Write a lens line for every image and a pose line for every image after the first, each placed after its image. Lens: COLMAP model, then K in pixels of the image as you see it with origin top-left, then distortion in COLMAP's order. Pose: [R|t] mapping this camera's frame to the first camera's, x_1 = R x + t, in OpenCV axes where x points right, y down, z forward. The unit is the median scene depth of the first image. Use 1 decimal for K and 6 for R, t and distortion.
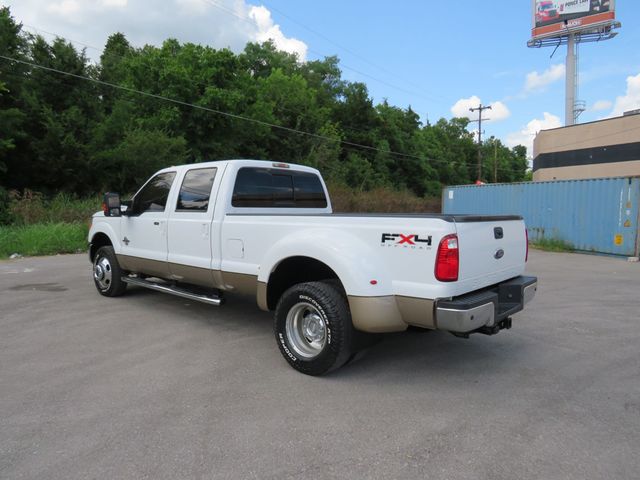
lens RADIAL K [[436.9, 0, 312.8], [0, 436.9, 240.4], [0, 0, 1]] dist [-0.001120, 0.003263]
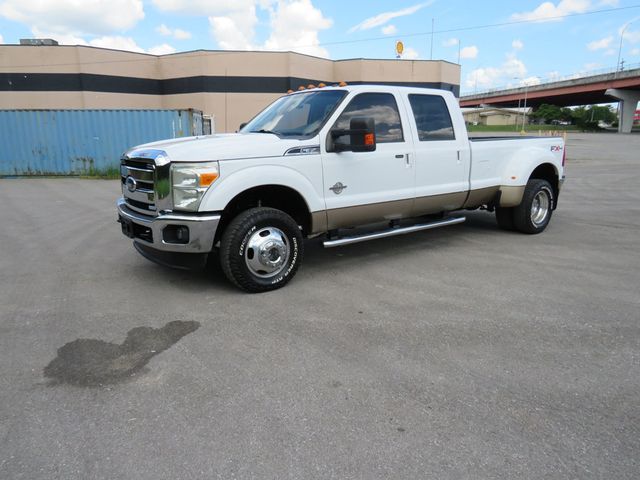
lens RADIAL K [[441.2, 0, 320.0], [0, 441.2, 240.0], [0, 0, 1]] dist [-0.029588, -0.001159]
pose [[0.229659, -0.240367, 0.943123, -0.116973], [0.089609, 0.970130, 0.225430, -0.008307], [-0.969137, 0.032741, 0.244338, 0.089450]]
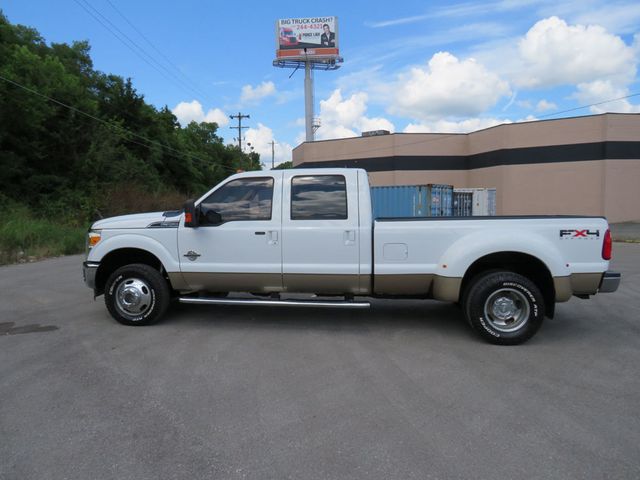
lens RADIAL K [[436.9, 0, 312.8], [0, 436.9, 240.4], [0, 0, 1]] dist [-0.001120, 0.003263]
pose [[0.843147, -0.054613, 0.534903, -0.071841], [0.057702, 0.998274, 0.010970, -0.002547], [-0.534579, 0.021616, 0.844842, 0.014912]]
